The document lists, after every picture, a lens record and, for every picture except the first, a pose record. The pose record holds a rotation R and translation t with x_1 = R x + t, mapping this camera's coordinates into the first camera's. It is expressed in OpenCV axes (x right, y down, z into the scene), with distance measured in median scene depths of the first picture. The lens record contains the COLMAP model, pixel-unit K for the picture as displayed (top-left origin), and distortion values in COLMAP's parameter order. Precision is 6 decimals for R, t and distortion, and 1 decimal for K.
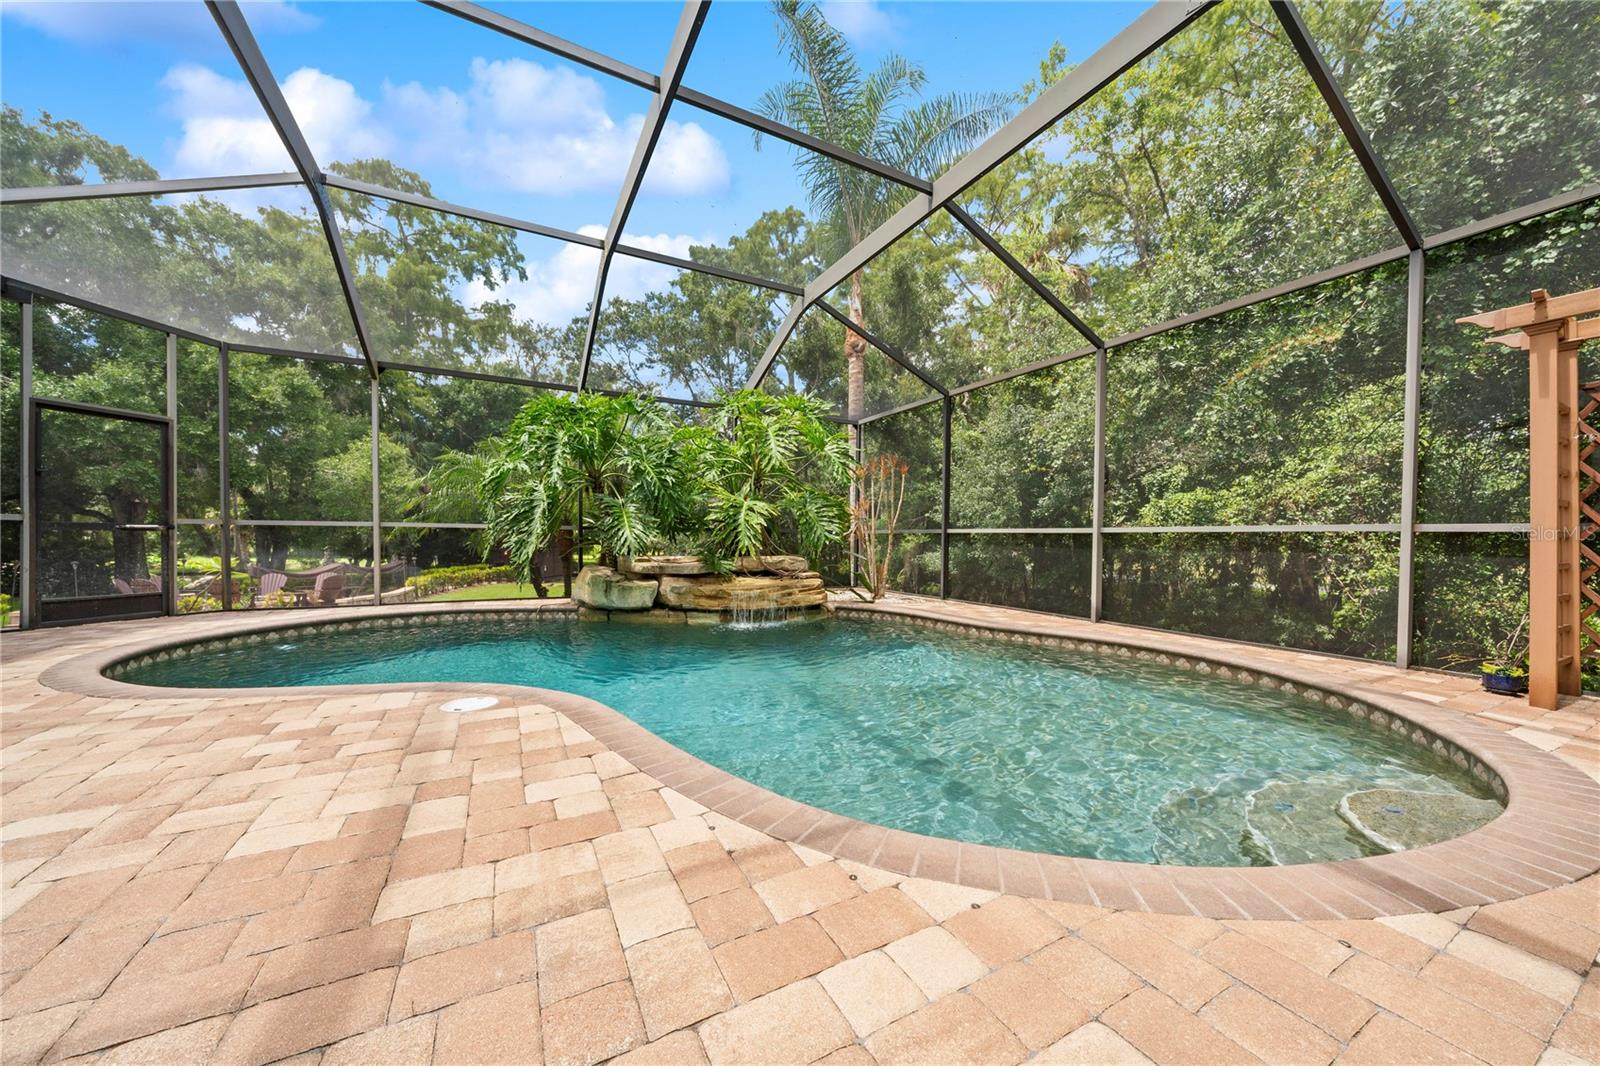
lens RADIAL K [[550.4, 0, 798.3], [0, 550.4, 549.9], [0, 0, 1]] dist [-0.001927, -0.000096]
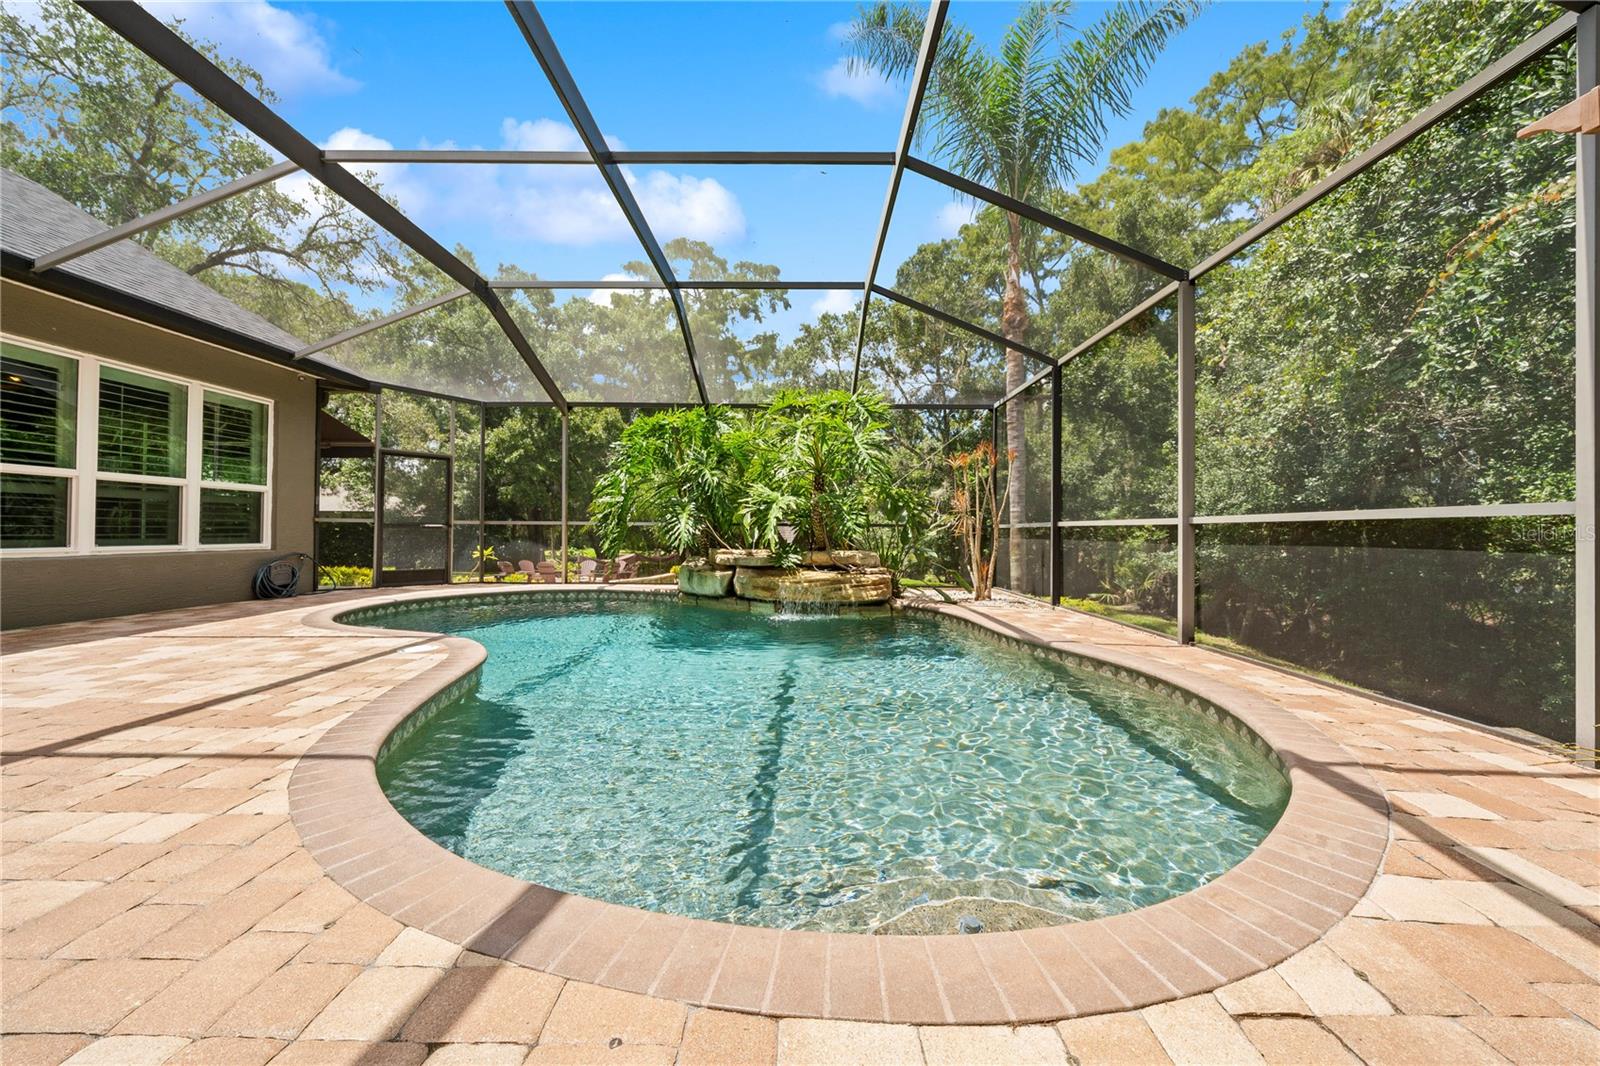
lens RADIAL K [[553.6, 0, 808.6], [0, 553.6, 532.7], [0, 0, 1]] dist [-0.004820, -0.000097]
pose [[0.884829, -0.002259, -0.465910, 0.405089], [-0.009823, 0.999676, -0.023502, 0.002921], [0.465812, 0.025372, 0.884520, 0.088888]]
